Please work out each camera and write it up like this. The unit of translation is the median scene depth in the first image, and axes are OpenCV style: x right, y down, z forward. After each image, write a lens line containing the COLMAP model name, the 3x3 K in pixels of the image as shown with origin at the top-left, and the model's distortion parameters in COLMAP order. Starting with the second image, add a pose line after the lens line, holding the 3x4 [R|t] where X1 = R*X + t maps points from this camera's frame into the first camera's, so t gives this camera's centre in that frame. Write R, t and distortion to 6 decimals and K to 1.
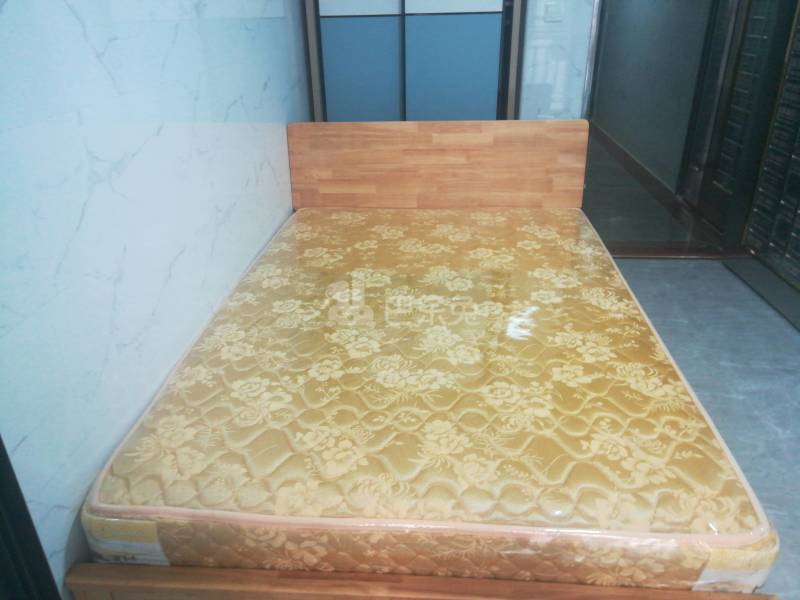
lens RADIAL K [[617.8, 0, 400.0], [0, 617.8, 300.0], [0, 0, 1]] dist [0.026674, 0.000870]
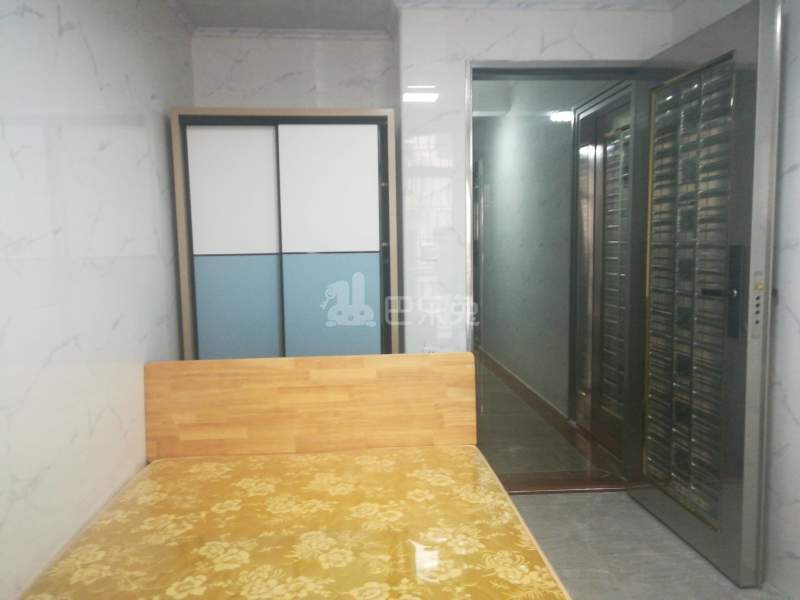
lens RADIAL K [[617.8, 0, 400.0], [0, 617.8, 300.0], [0, 0, 1]] dist [0.026674, 0.000870]
pose [[0.987421, -0.009667, 0.157815, 0.040191], [0.064688, 0.935469, -0.347438, -0.039228], [-0.144272, 0.353277, 0.924327, 0.097964]]
